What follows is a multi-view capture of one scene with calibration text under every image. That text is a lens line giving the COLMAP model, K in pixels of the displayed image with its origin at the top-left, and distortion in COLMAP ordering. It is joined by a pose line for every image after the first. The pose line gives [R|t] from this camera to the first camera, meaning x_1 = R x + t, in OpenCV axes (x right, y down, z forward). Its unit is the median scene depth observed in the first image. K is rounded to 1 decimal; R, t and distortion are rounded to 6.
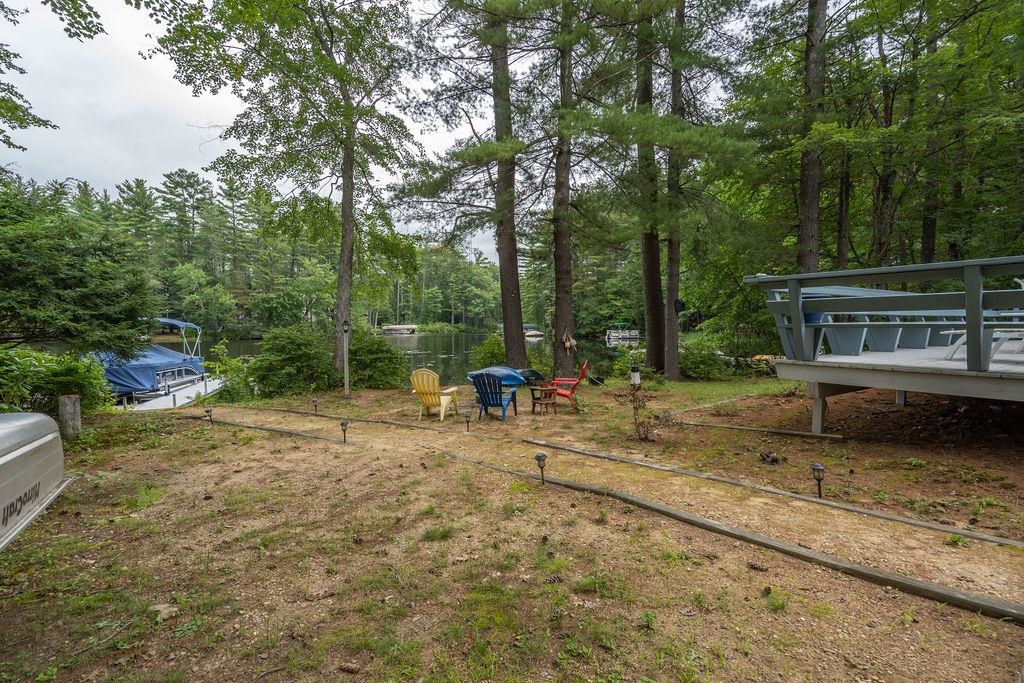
lens RADIAL K [[463.7, 0, 508.3], [0, 463.7, 340.5], [0, 0, 1]] dist [0.002934, 0.000312]
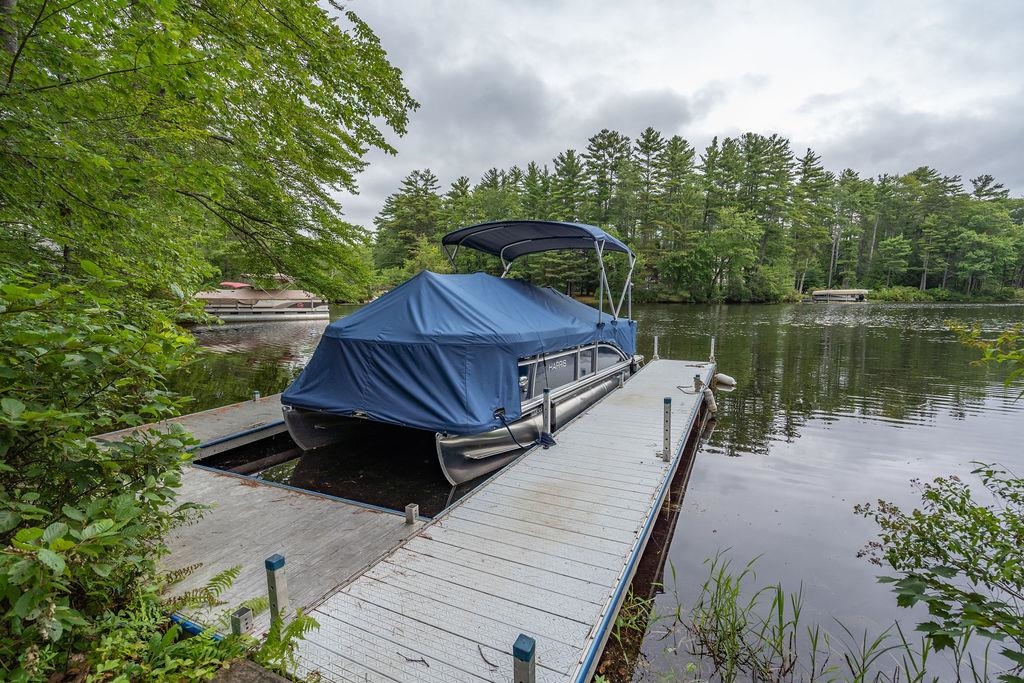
lens RADIAL K [[463.7, 0, 508.3], [0, 463.7, 340.5], [0, 0, 1]] dist [0.002934, 0.000312]
pose [[0.697459, 0.082548, -0.711854, -0.099949], [-0.032387, 0.995959, 0.083761, 0.005132], [0.715892, -0.035365, 0.697315, 0.142099]]
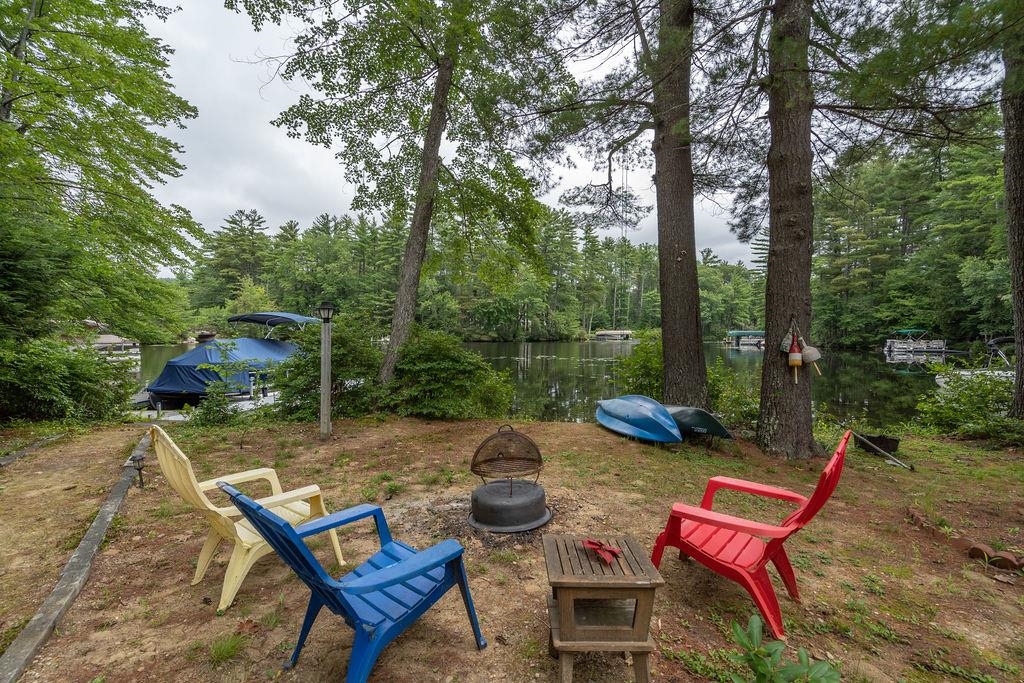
lens RADIAL K [[461.3, 0, 508.7], [0, 461.3, 343.3], [0, 0, 1]] dist [-0.002017, 0.000348]
pose [[0.889568, 0.023014, -0.456223, 0.013849], [-0.026430, 0.999650, -0.001107, 0.000392], [0.456038, 0.013042, 0.889865, 0.082171]]
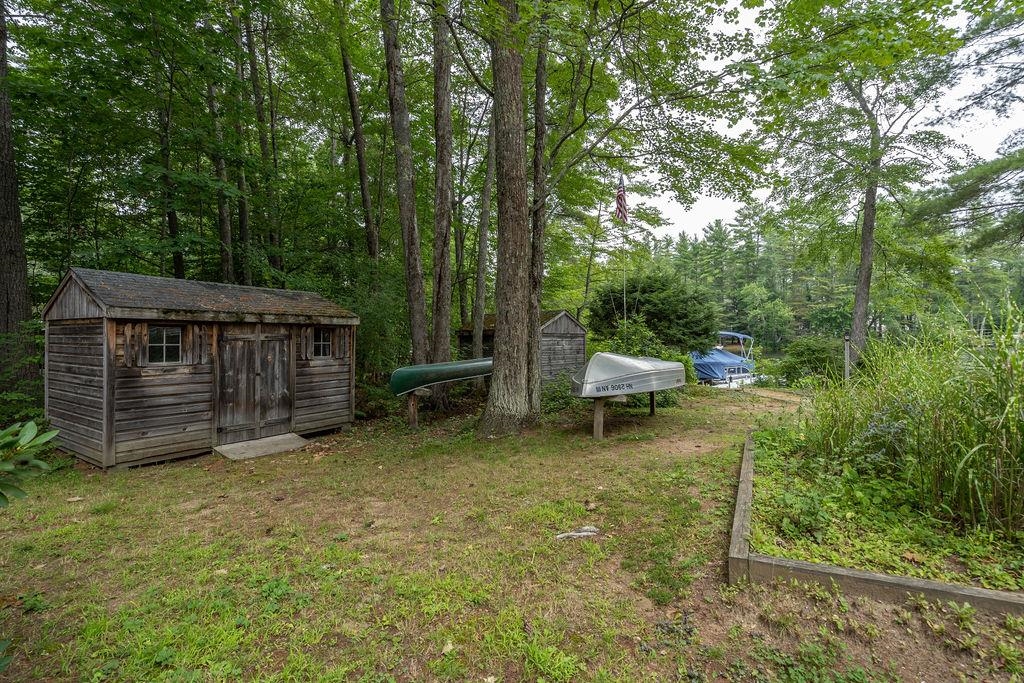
lens RADIAL K [[461.3, 0, 508.7], [0, 461.3, 343.3], [0, 0, 1]] dist [-0.002017, 0.000348]
pose [[0.458102, 0.004351, -0.888889, 0.048063], [-0.019766, 0.999791, -0.005293, 0.001834], [0.888680, 0.019994, 0.458092, -0.056339]]
